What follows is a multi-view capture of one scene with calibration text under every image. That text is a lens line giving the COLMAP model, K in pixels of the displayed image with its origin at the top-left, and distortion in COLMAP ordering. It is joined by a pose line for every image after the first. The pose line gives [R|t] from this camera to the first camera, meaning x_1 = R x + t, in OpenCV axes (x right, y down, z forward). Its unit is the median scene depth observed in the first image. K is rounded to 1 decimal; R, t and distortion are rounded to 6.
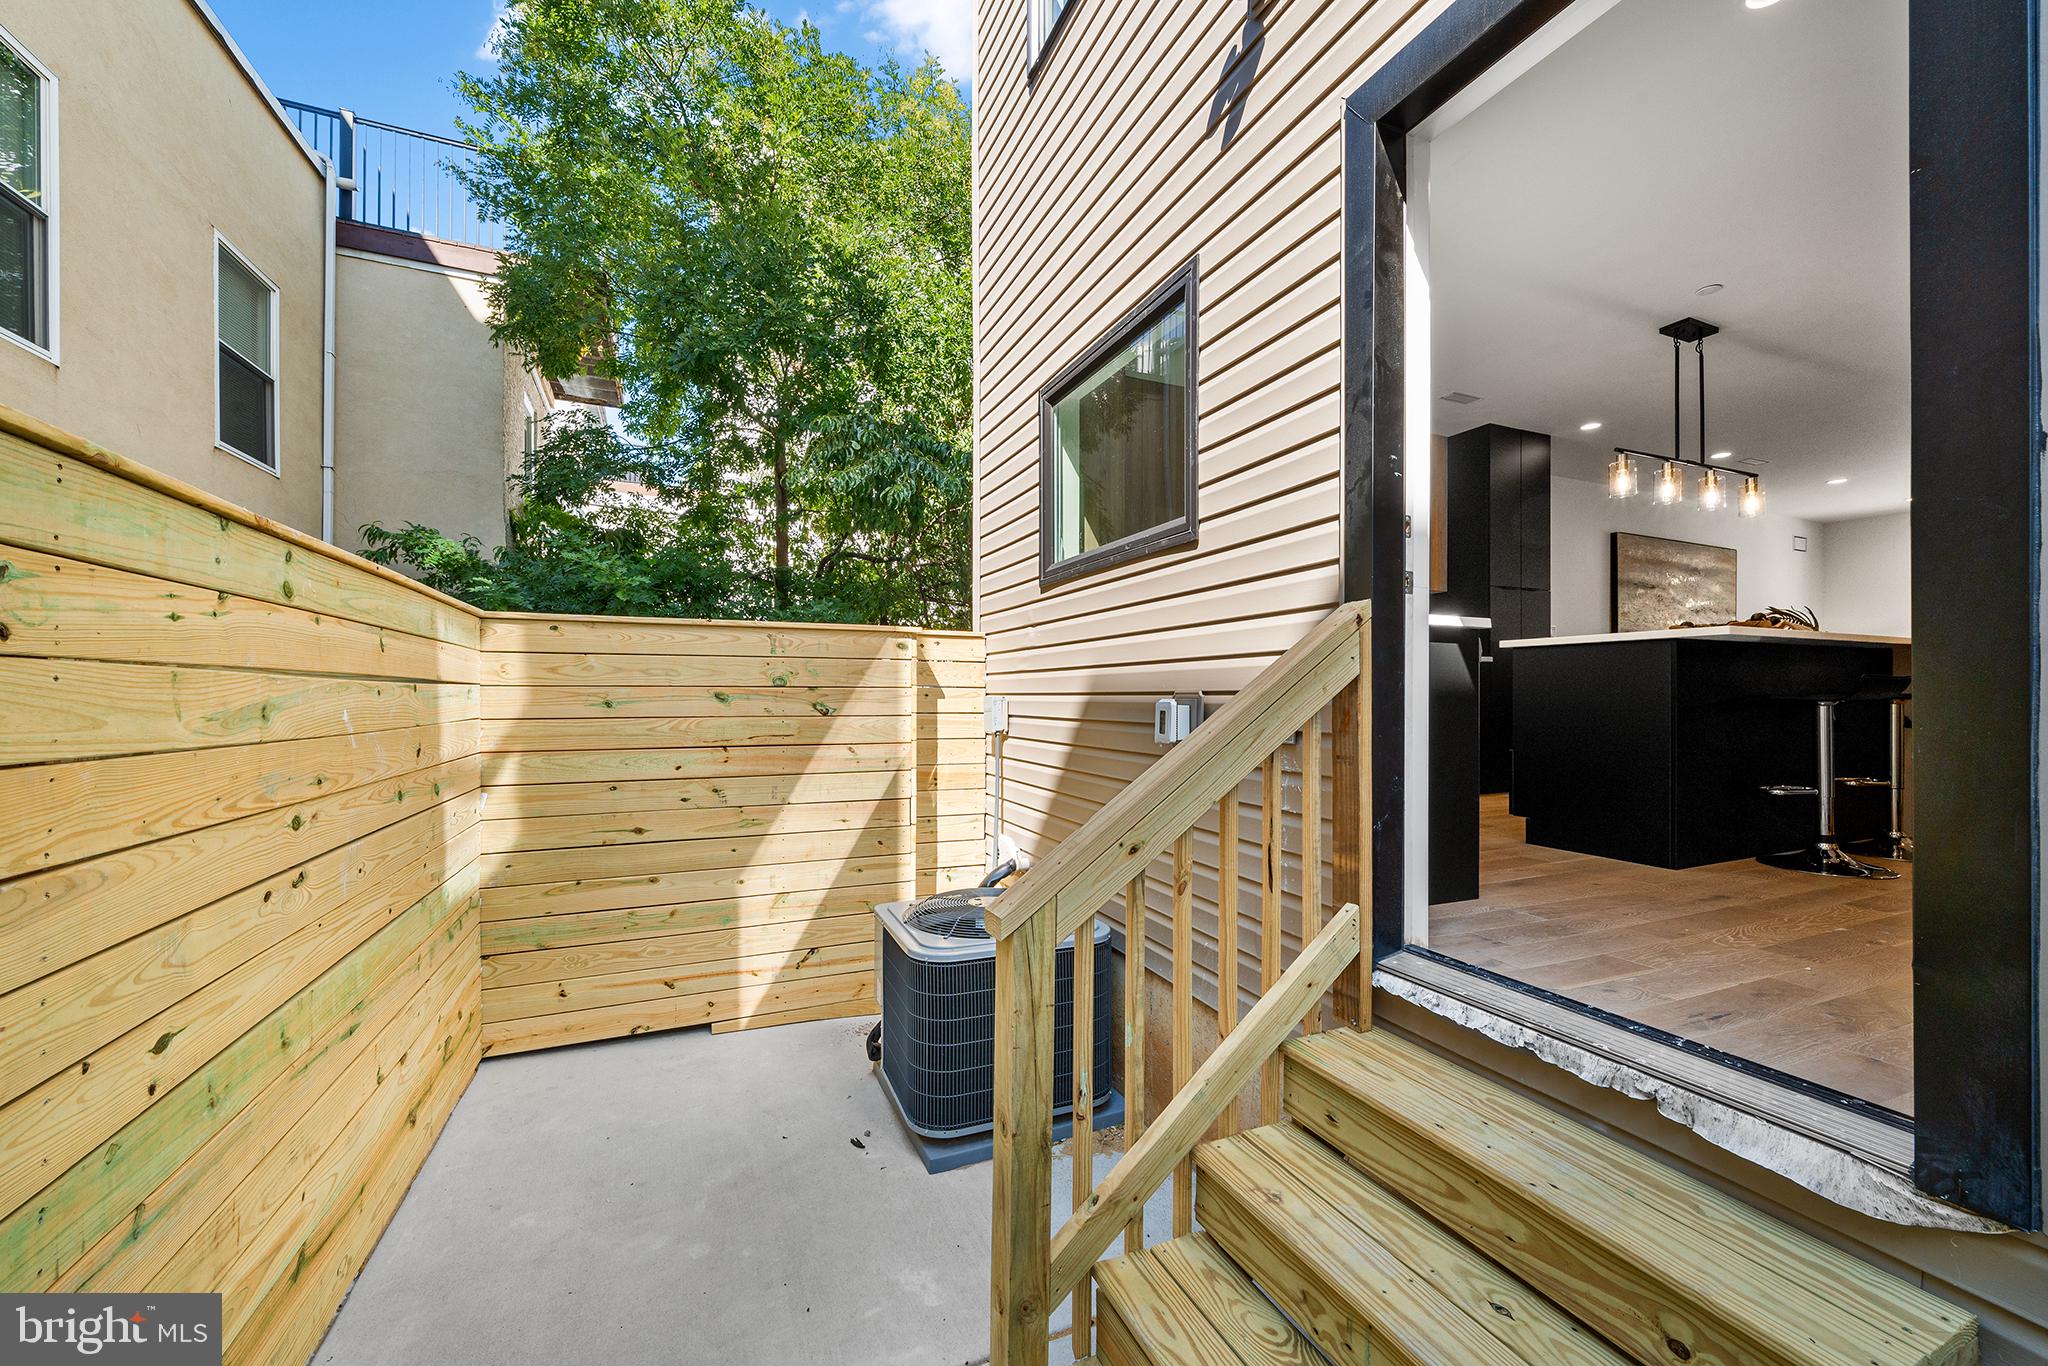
lens RADIAL K [[762.8, 0, 1021.9], [0, 762.8, 692.3], [0, 0, 1]] dist [-0.000495, -0.000017]
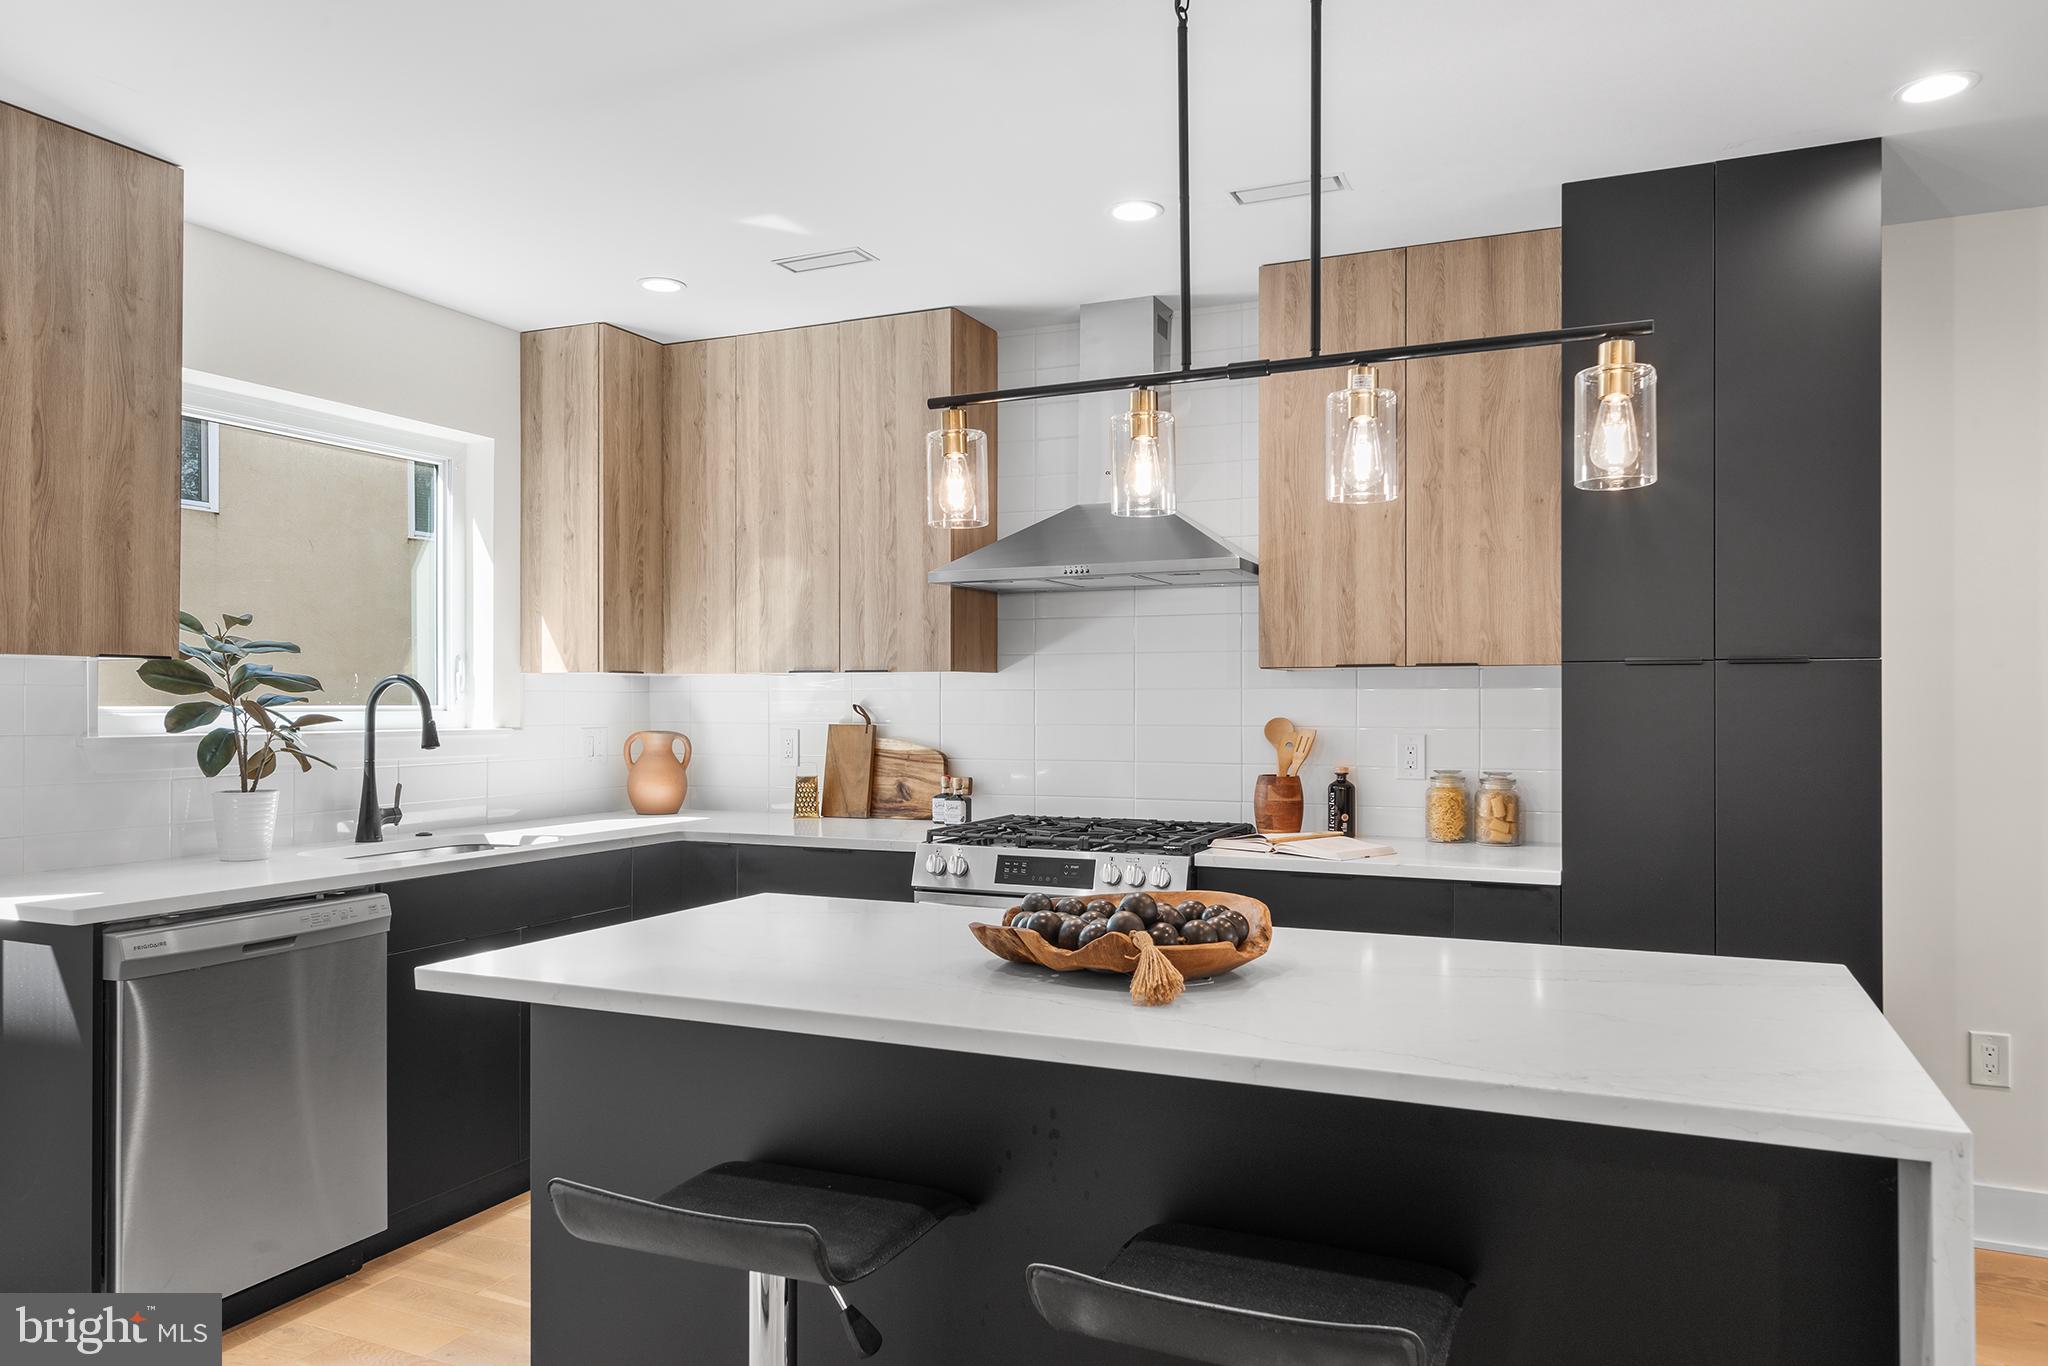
lens RADIAL K [[1377.3, 0, 1024.2], [0, 1377.3, 689.6], [0, 0, 1]] dist [0.001979, 0.001301]
pose [[0.675674, -0.006021, -0.737176, 0.821994], [0.000994, 0.999973, -0.007256, -0.111586], [0.737200, 0.004170, 0.675662, 0.370502]]
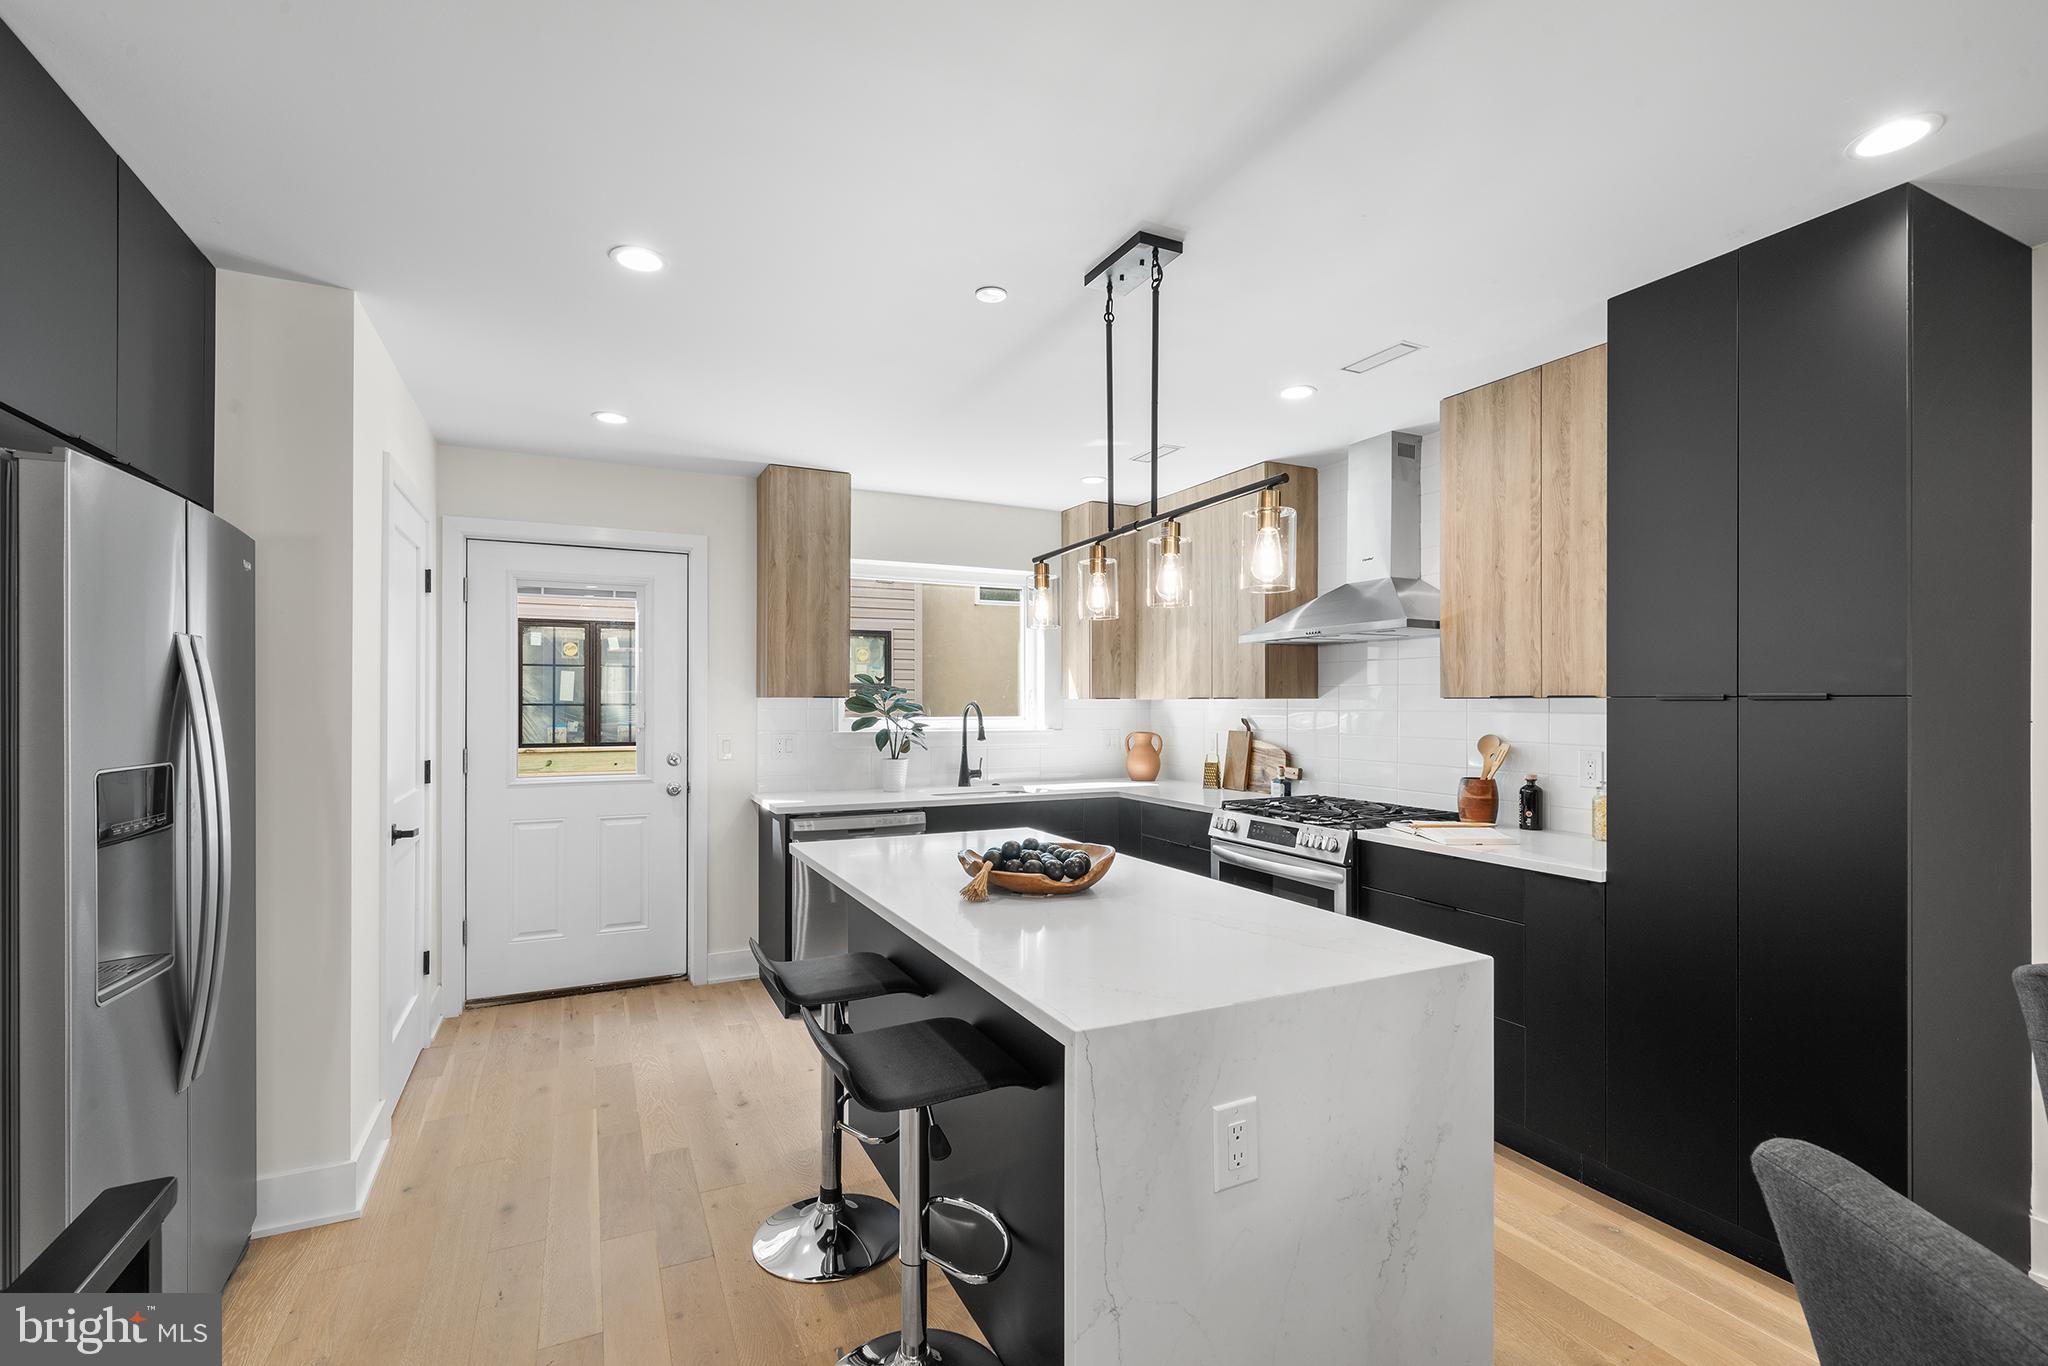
lens RADIAL K [[903.2, 0, 1018.3], [0, 903.2, 697.9], [0, 0, 1]] dist [-0.000846, -0.000173]
pose [[0.048040, -0.003190, -0.998840, 0.983772], [0.000588, 0.999995, -0.003165, -0.125173], [0.998845, -0.000435, 0.048042, 0.600346]]
